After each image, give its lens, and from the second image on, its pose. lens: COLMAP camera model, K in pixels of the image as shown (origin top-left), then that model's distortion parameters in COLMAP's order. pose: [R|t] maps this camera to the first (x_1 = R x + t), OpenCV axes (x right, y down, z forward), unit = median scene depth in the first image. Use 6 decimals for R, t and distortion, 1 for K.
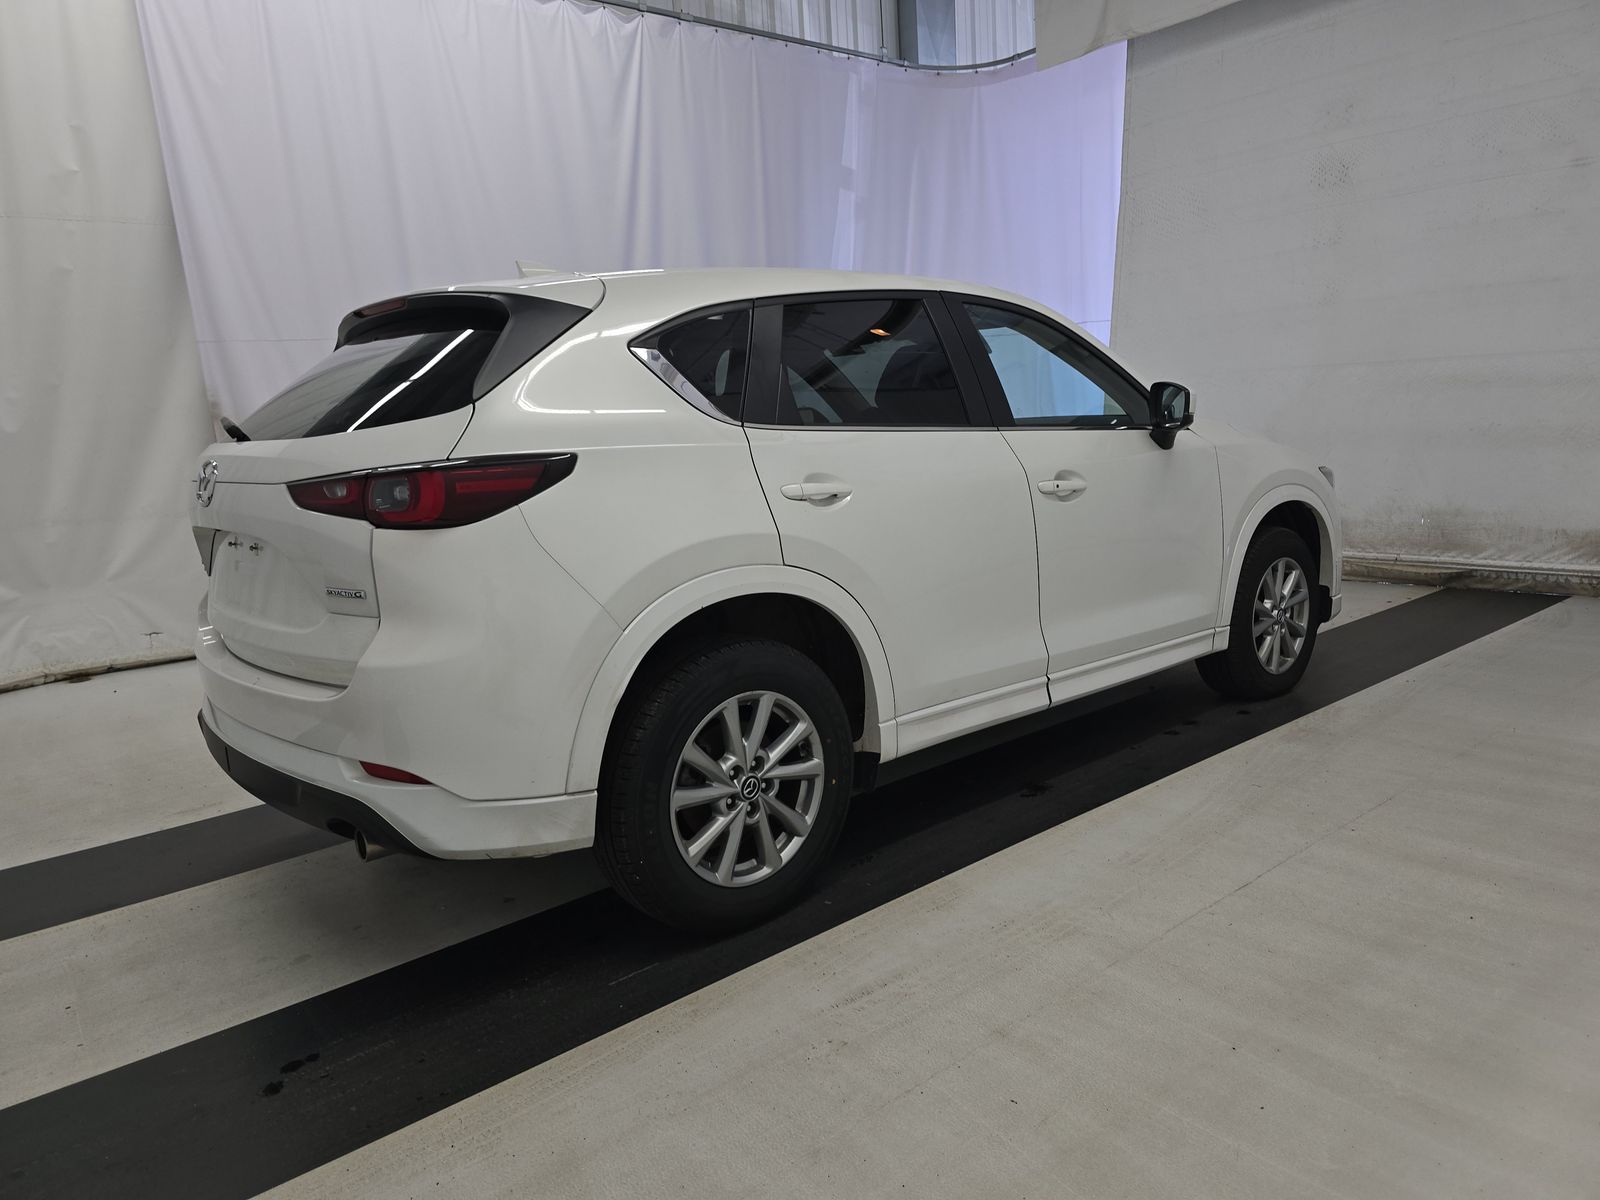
lens RADIAL K [[1084.7, 0, 800.0], [0, 1084.7, 600.0], [0, 0, 1]] dist [0.031785, -0.041306]
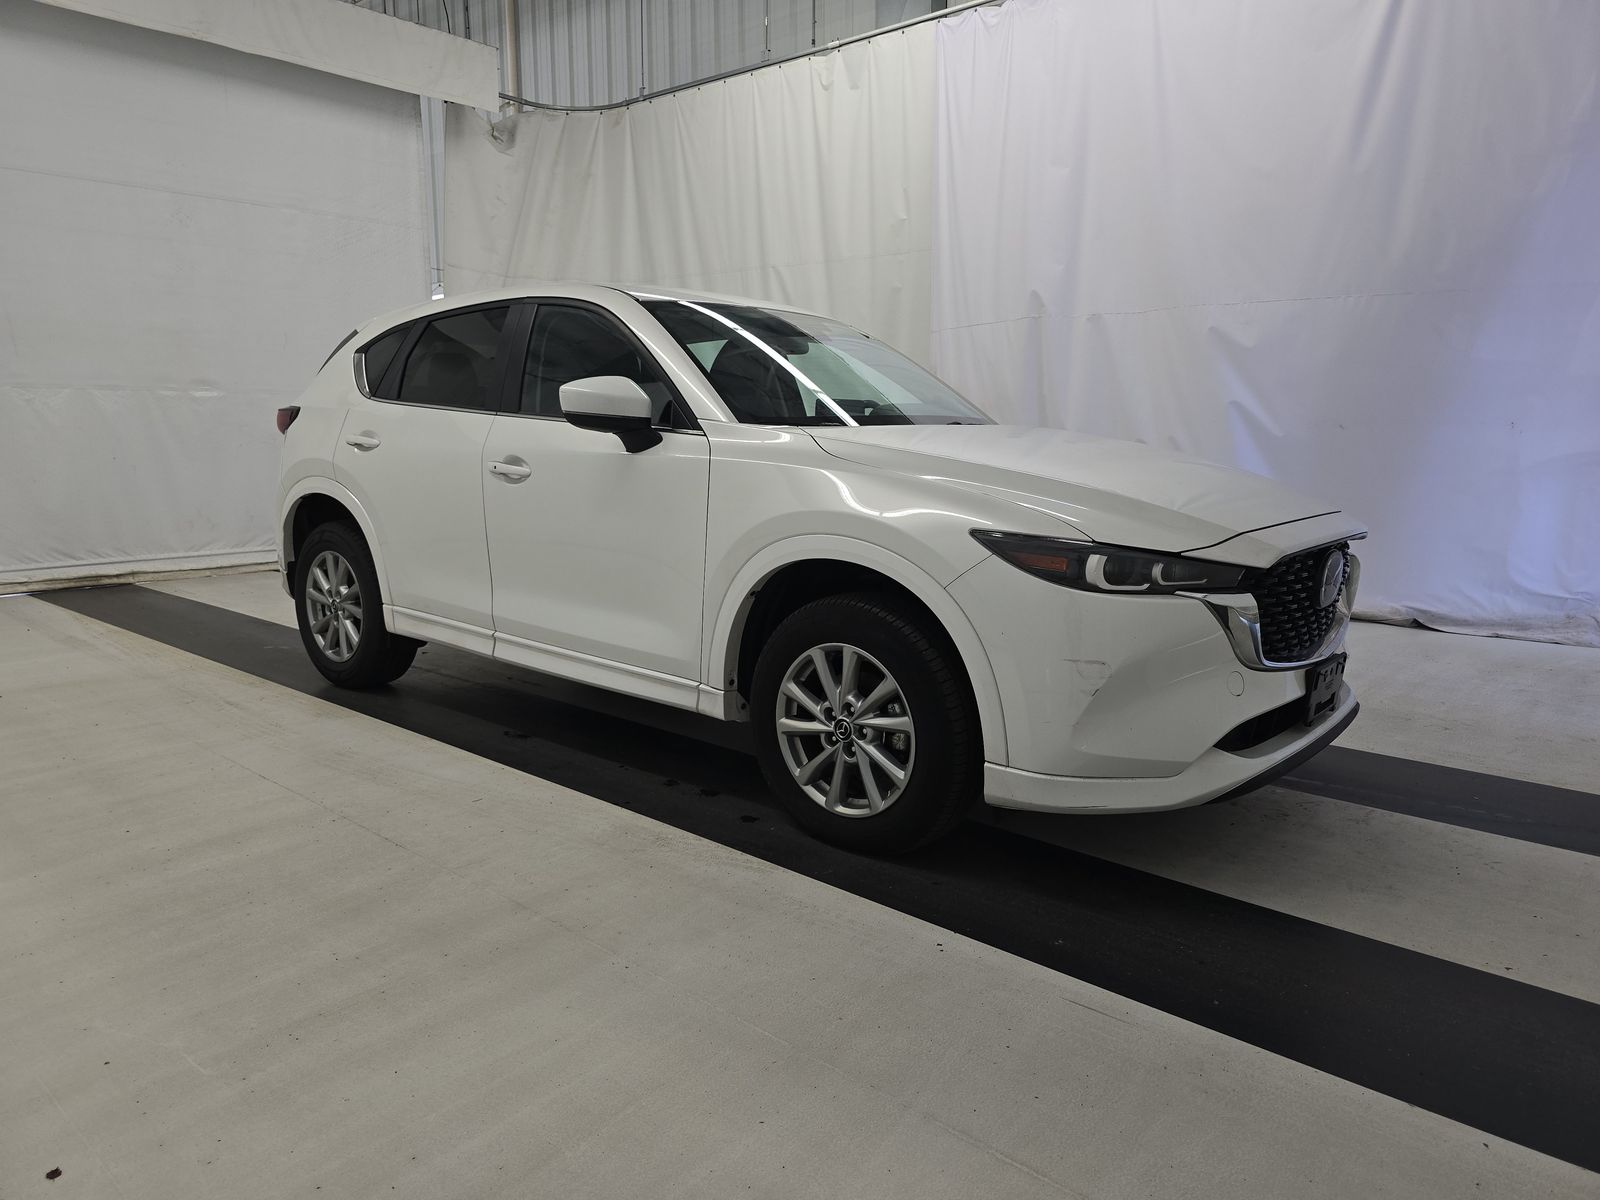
lens RADIAL K [[1099.4, 0, 800.0], [0, 1099.4, 600.0], [0, 0, 1]] dist [0.033732, -0.035409]
pose [[0.158892, 0.224904, -0.961338, 1.312627], [-0.176858, 0.964442, 0.196398, -0.234583], [0.971326, 0.138815, 0.193019, 1.023302]]
